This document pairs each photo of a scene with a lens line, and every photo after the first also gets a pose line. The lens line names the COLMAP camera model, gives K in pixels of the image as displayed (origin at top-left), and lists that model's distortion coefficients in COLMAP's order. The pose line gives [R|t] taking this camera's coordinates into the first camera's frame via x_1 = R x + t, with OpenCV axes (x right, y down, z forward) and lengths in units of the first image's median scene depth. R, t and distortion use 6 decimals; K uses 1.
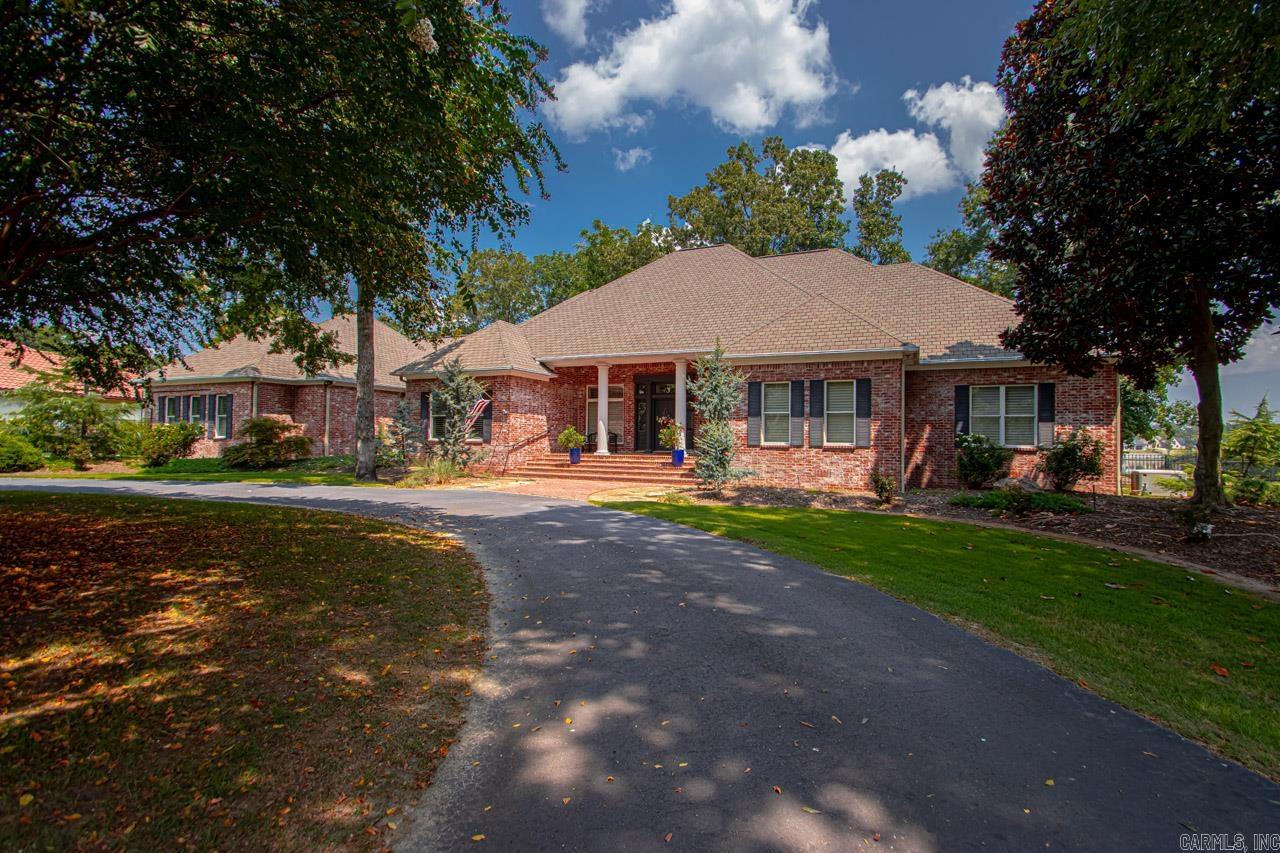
lens RADIAL K [[602.9, 0, 640.6], [0, 602.9, 421.6], [0, 0, 1]] dist [0.000511, -0.000950]
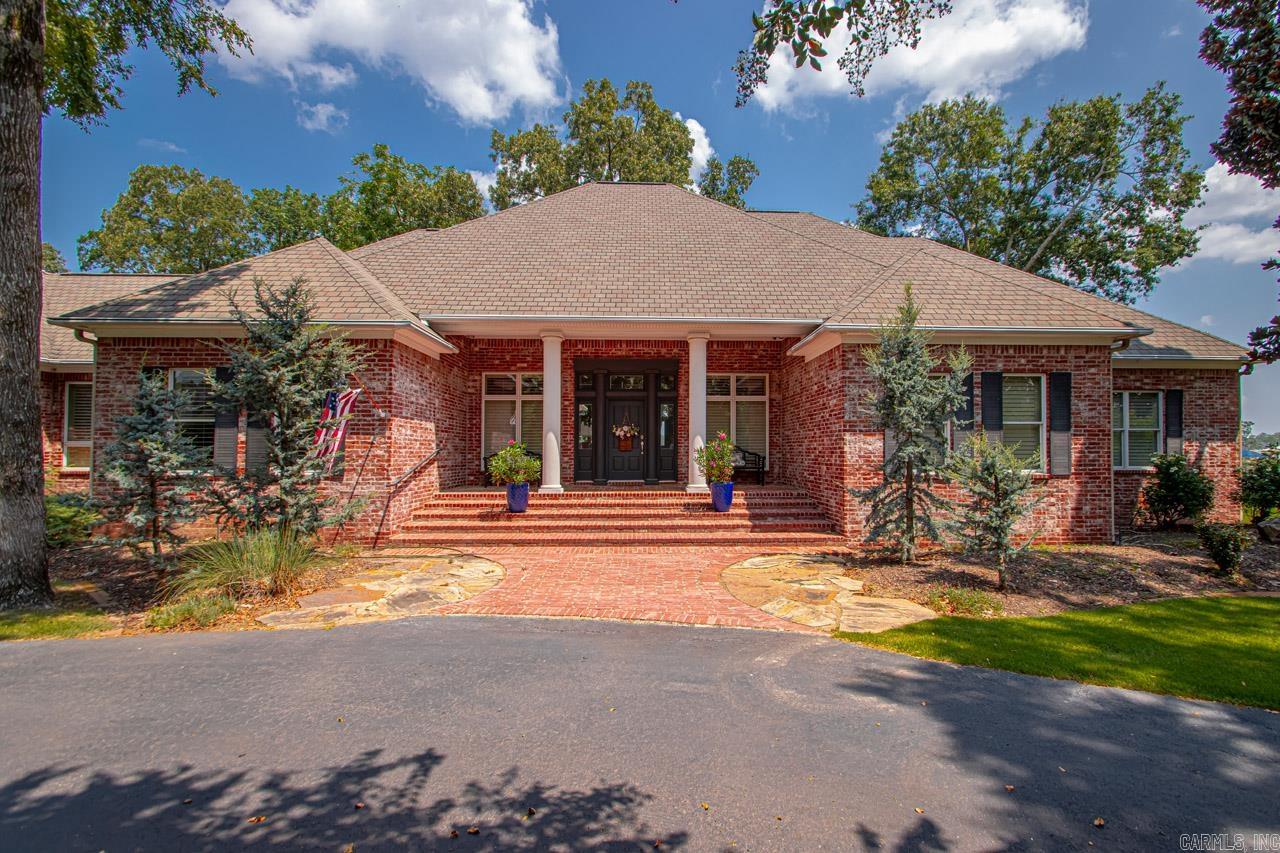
lens RADIAL K [[602.9, 0, 639.7], [0, 602.9, 439.9], [0, 0, 1]] dist [0.000511, -0.000950]
pose [[0.888250, -0.002653, 0.459353, -0.262768], [-0.004776, 0.999876, 0.015010, -0.003929], [-0.459336, -0.015527, 0.888127, 0.470310]]
